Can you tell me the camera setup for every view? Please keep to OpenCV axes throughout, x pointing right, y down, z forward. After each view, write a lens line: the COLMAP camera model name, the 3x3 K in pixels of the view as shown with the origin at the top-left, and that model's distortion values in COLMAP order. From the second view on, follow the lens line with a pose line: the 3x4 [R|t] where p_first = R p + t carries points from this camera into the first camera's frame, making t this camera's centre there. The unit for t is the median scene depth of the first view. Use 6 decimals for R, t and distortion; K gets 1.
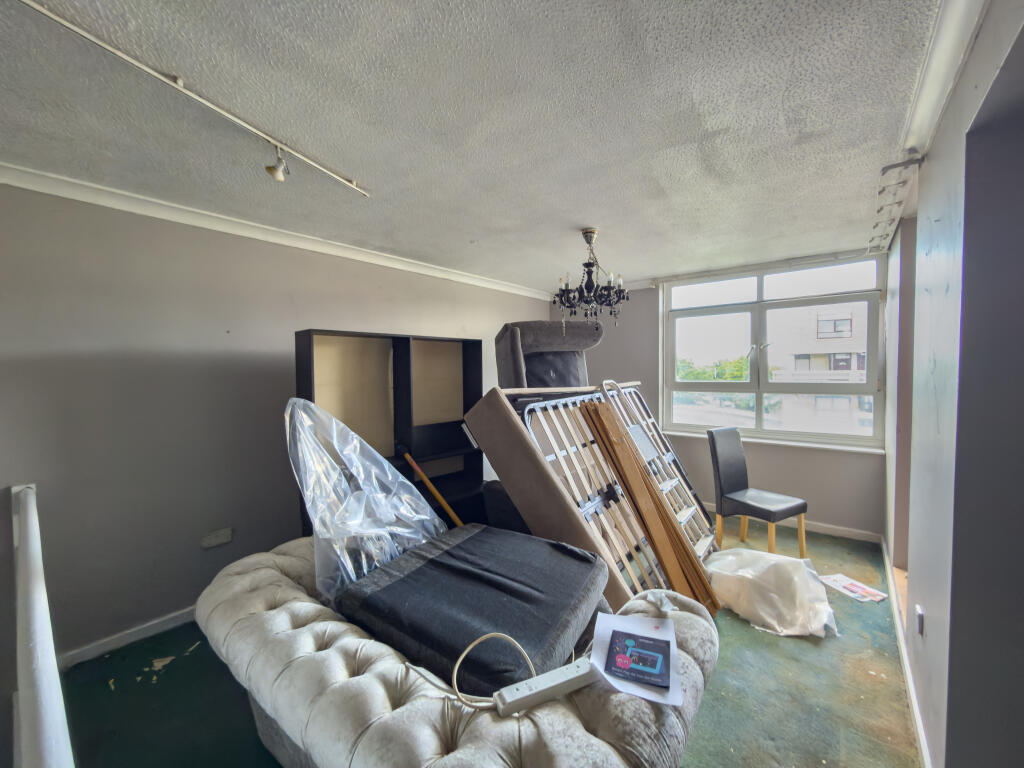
lens RADIAL K [[411.3, 0, 512.0], [0, 411.3, 384.0], [0, 0, 1]] dist [-0.001672, -0.000102]
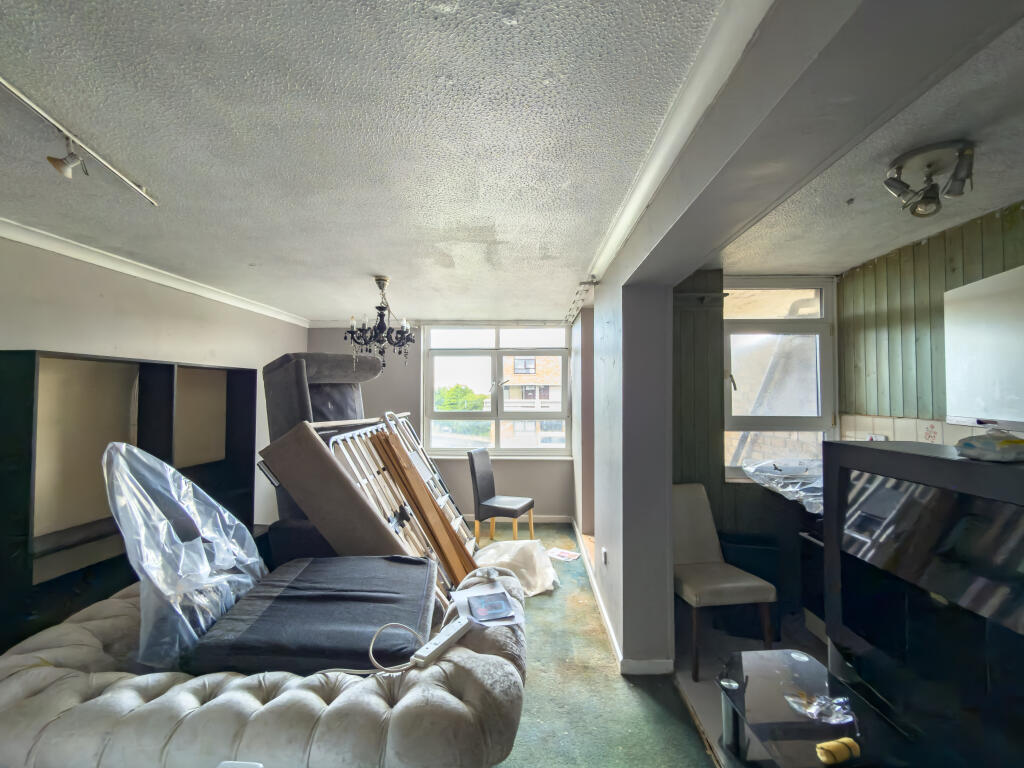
lens RADIAL K [[420.3, 0, 512.0], [0, 420.3, 384.0], [0, 0, 1]] dist [0.000596, 0.000152]
pose [[0.802761, 0.028496, 0.595619, -0.212261], [0.010136, 0.998061, -0.061411, -0.013735], [-0.596214, 0.055336, 0.800916, -0.113216]]
